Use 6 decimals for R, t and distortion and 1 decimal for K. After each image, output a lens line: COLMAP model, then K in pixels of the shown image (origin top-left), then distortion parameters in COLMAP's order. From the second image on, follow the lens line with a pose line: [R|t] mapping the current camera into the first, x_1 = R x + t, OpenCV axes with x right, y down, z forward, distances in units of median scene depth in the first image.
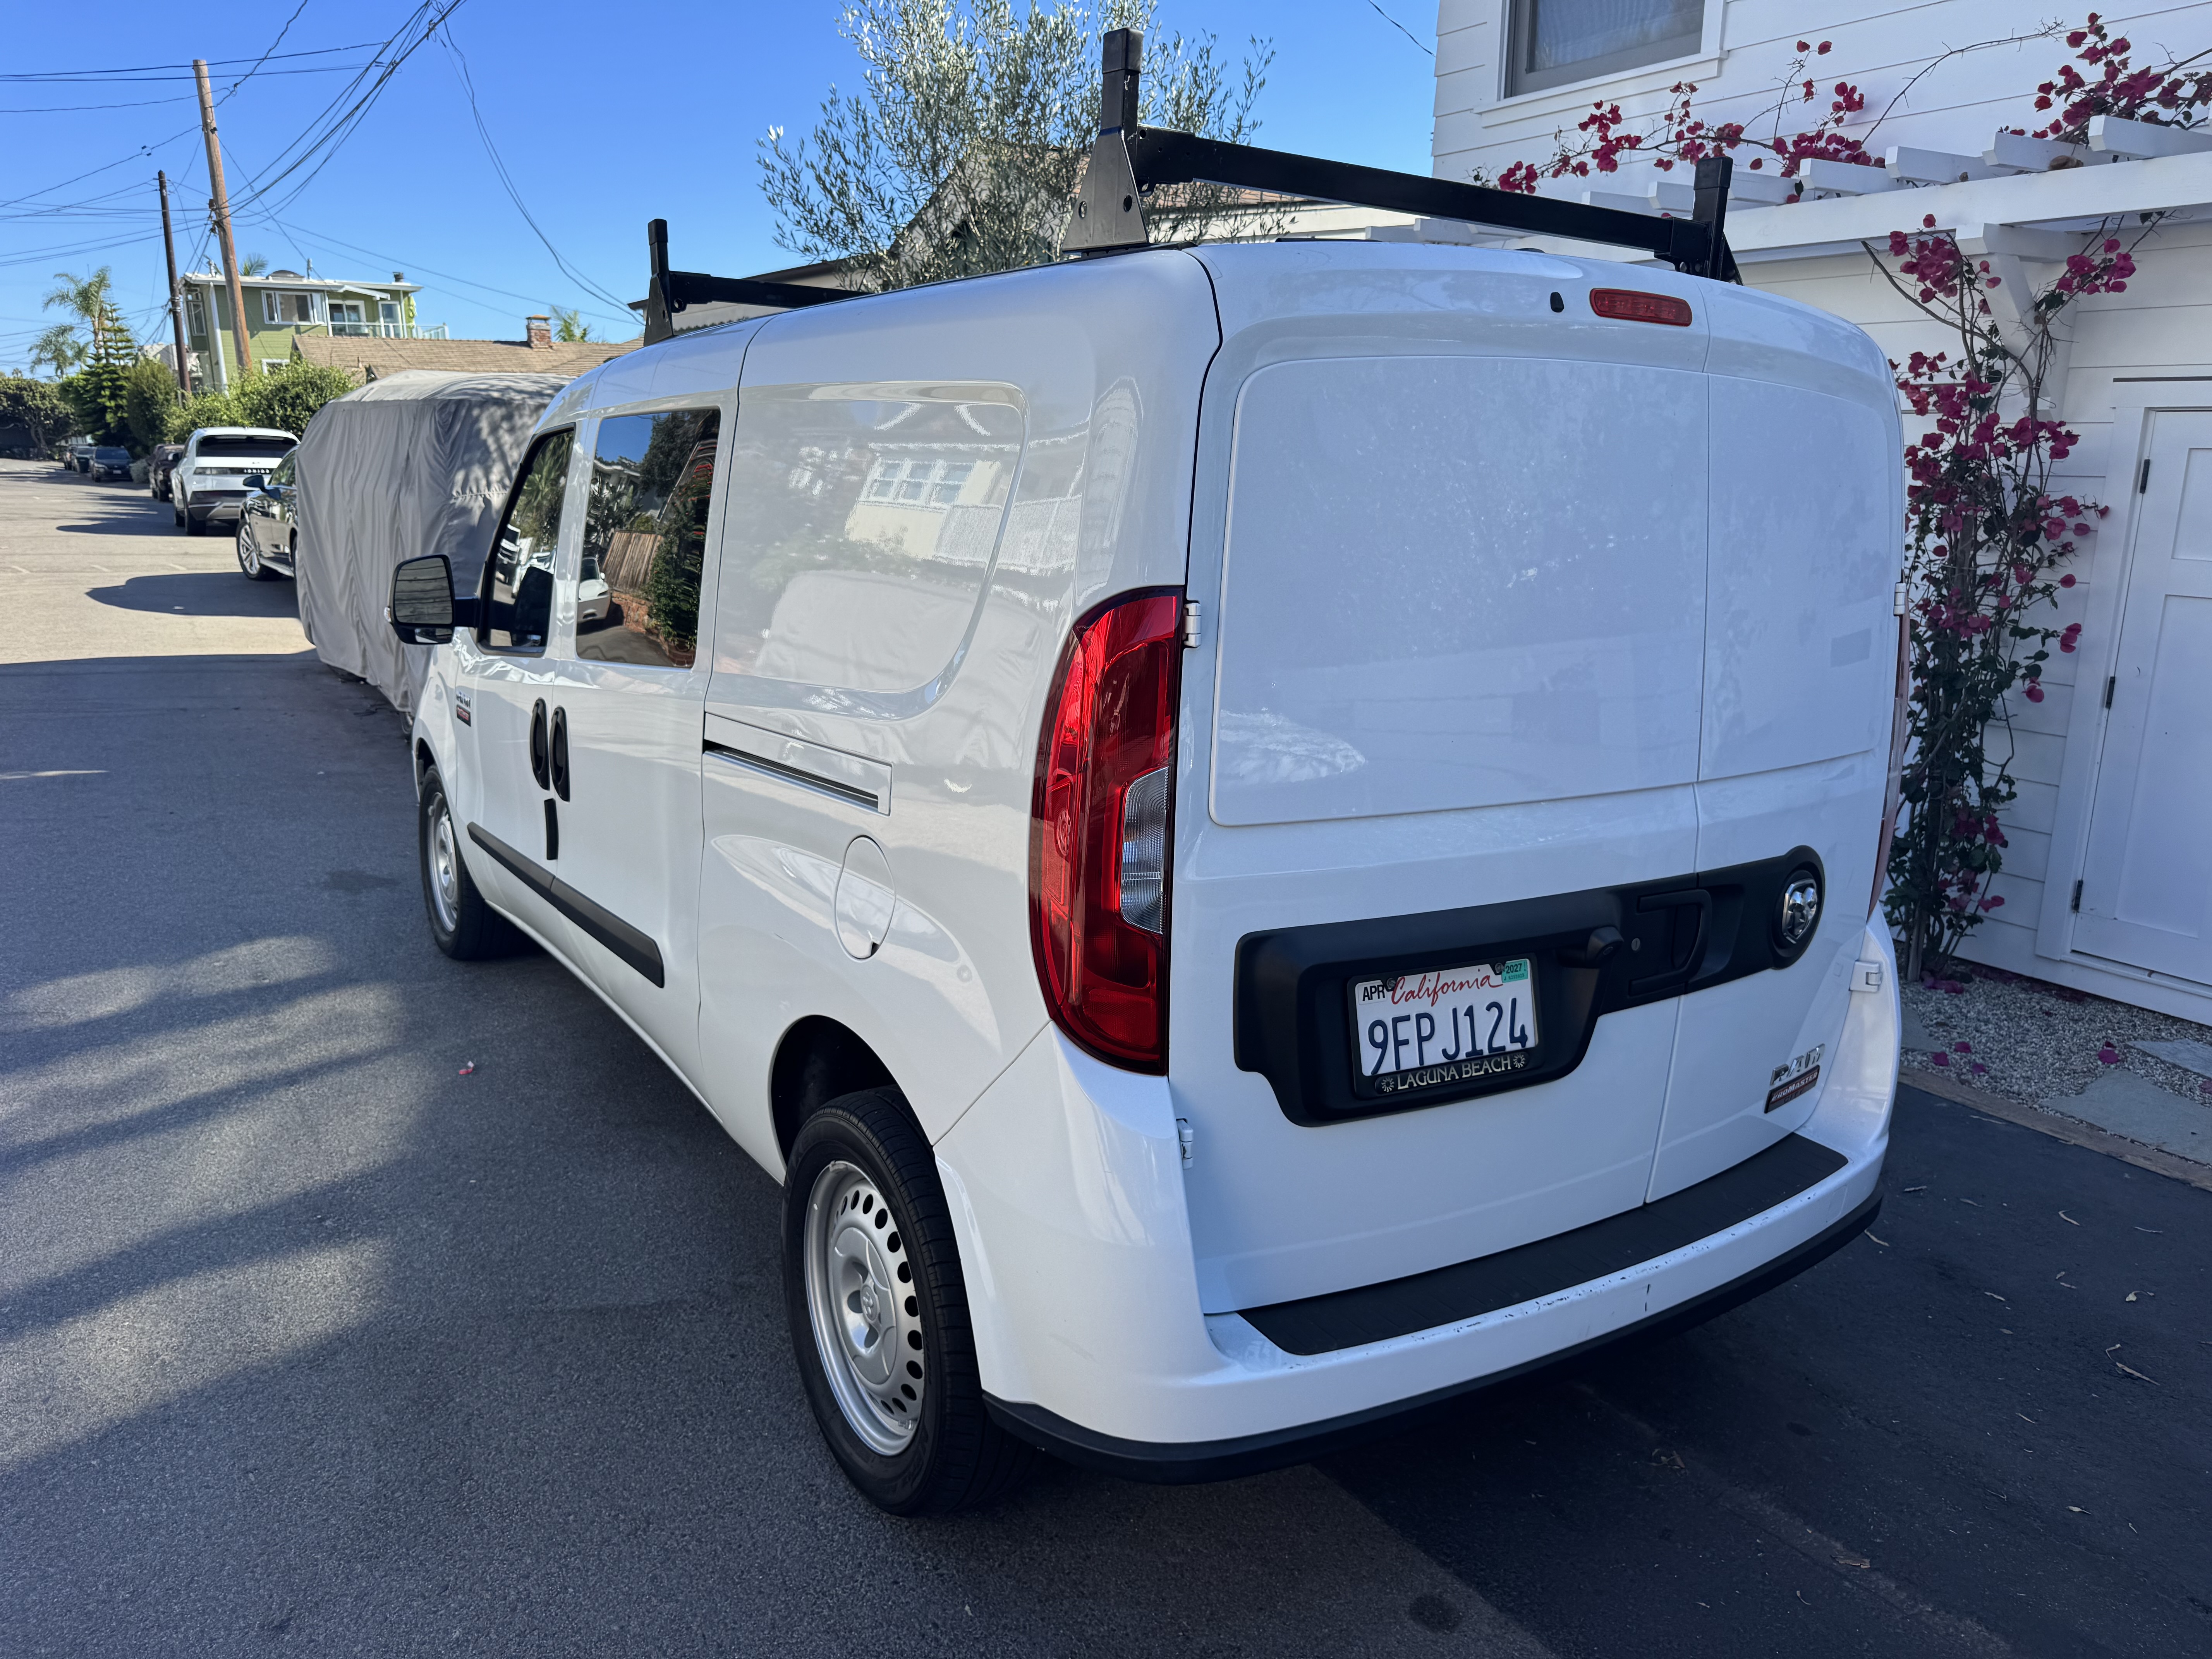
lens RADIAL K [[1558.7, 0, 1106.0], [0, 1558.7, 829.5], [0, 0, 1]] dist [0.003628, 0.002512]
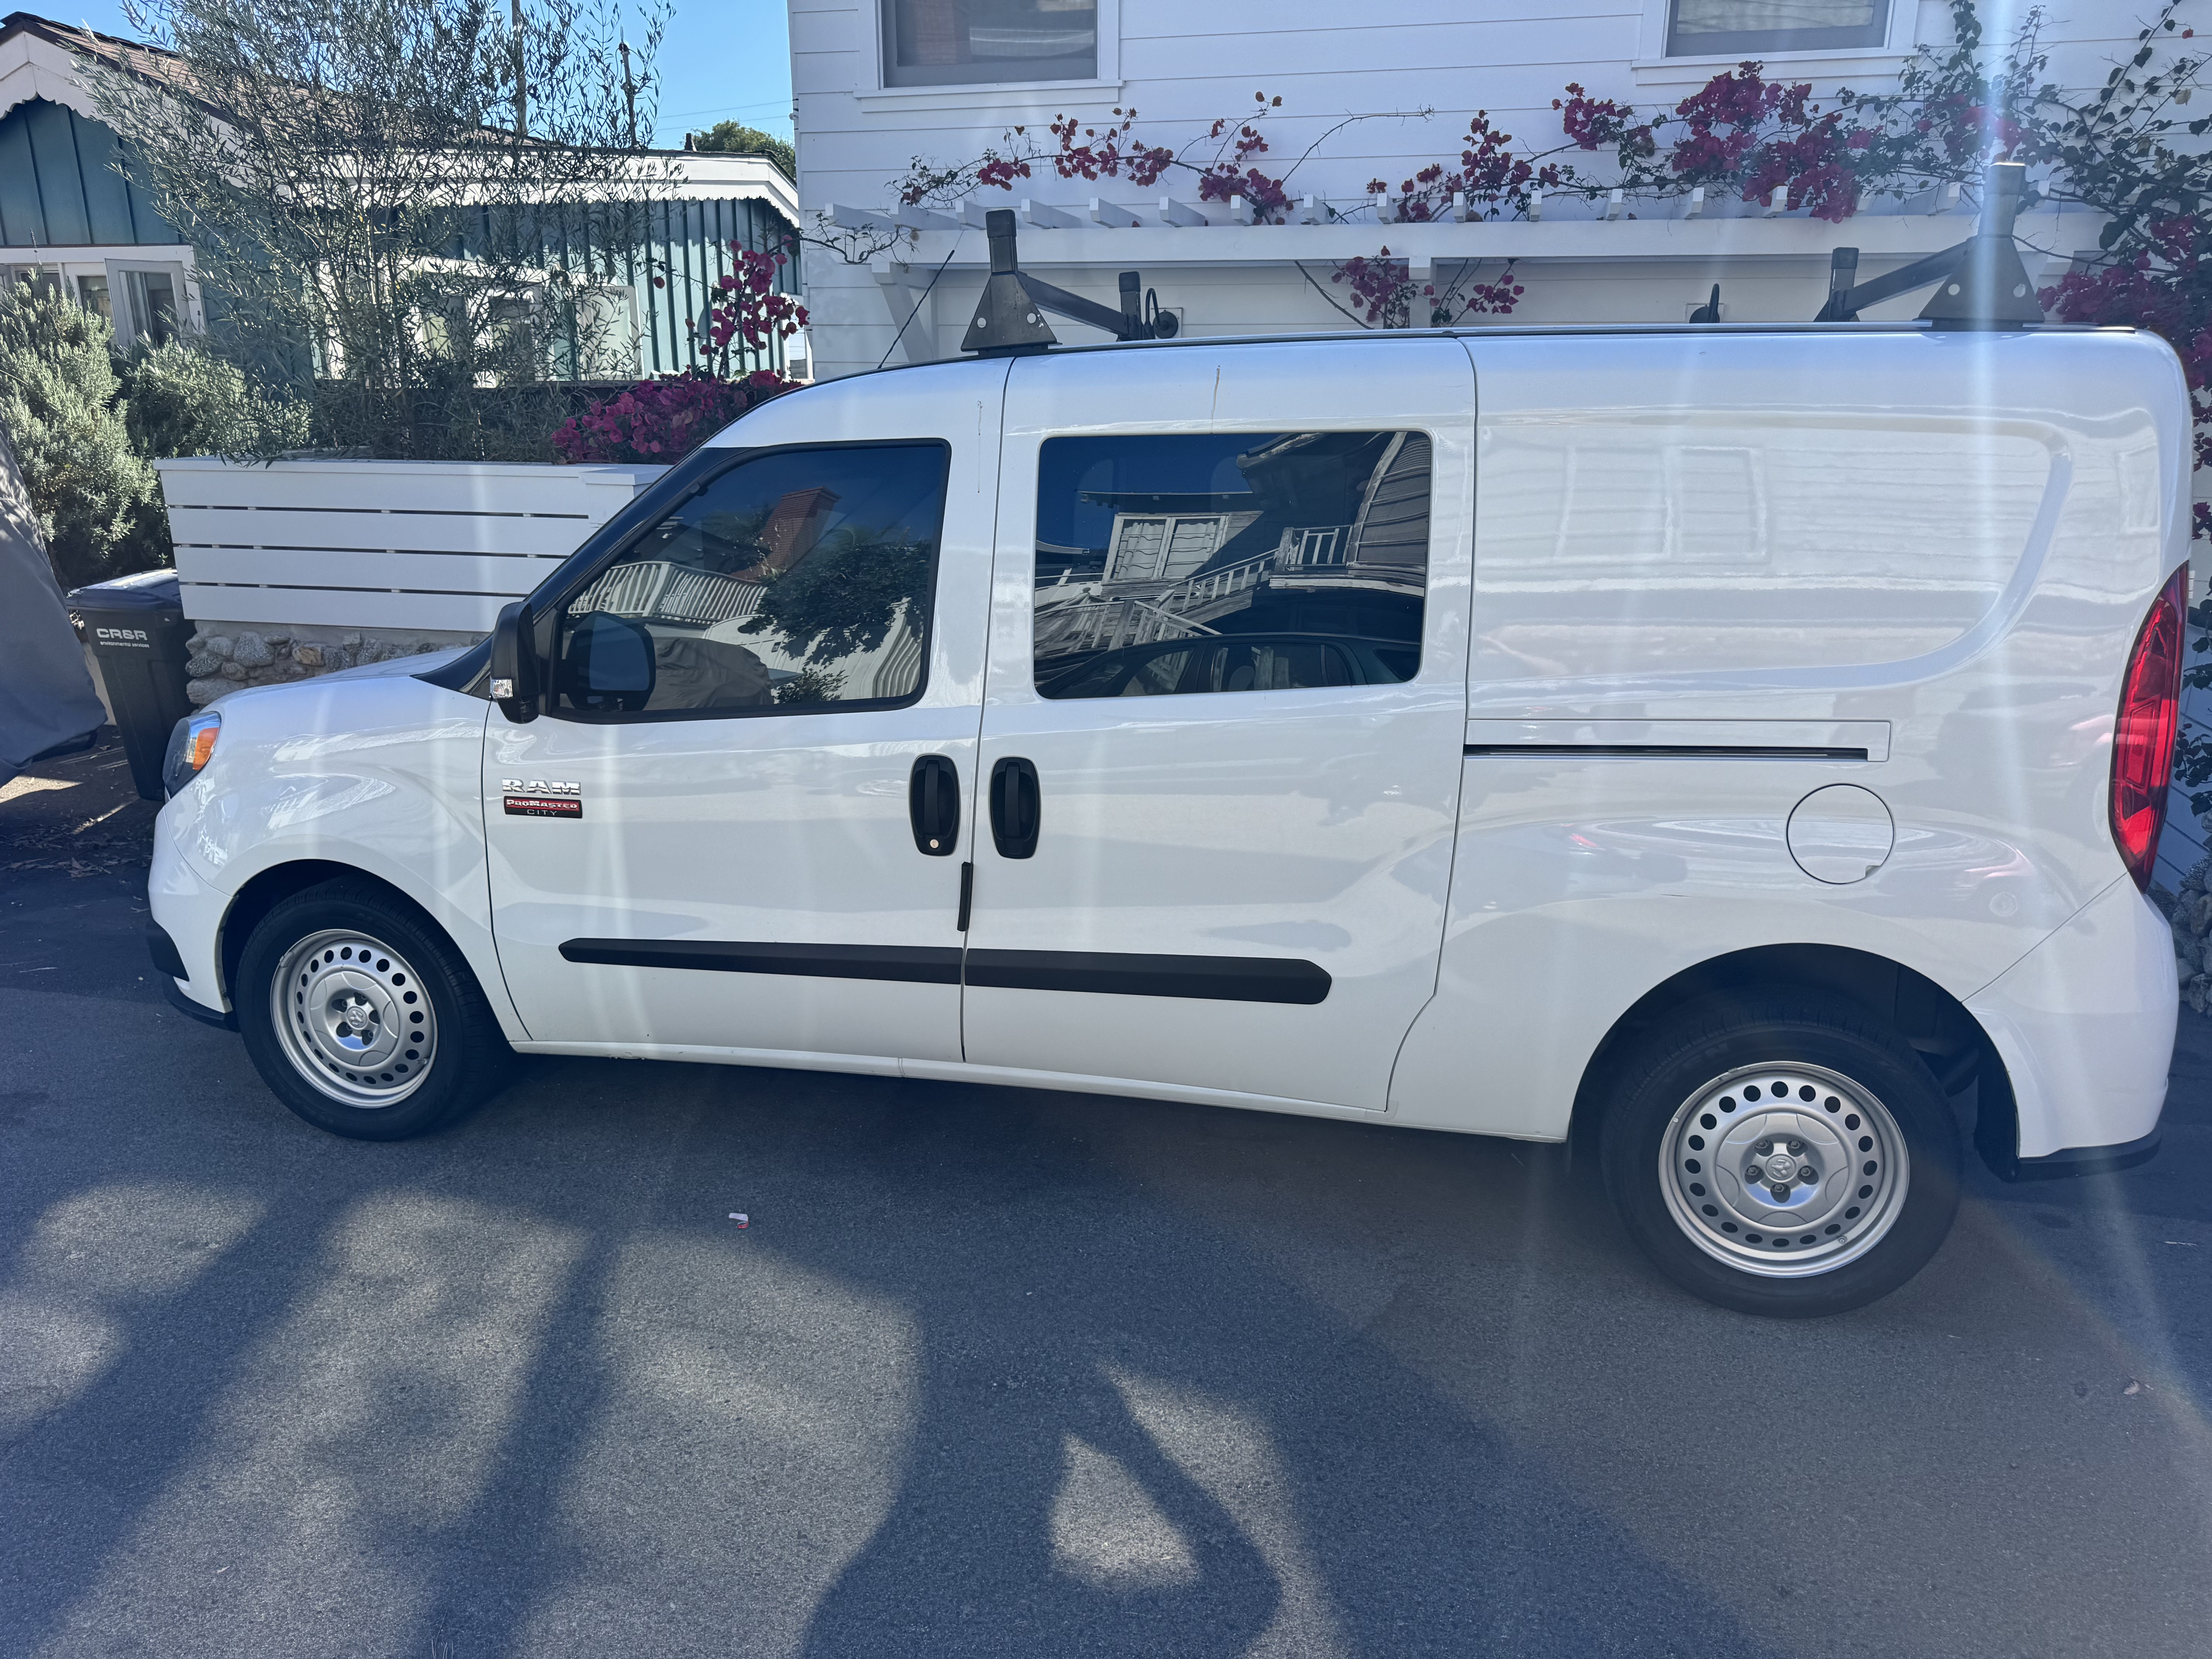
lens RADIAL K [[1546.0, 0, 1106.0], [0, 1546.0, 829.5], [0, 0, 1]] dist [0.023040, -0.001914]
pose [[0.734949, -0.184625, 0.652505, -0.724463], [0.165212, 0.981980, 0.091763, -0.088091], [-0.657689, 0.040361, 0.752208, 0.238995]]
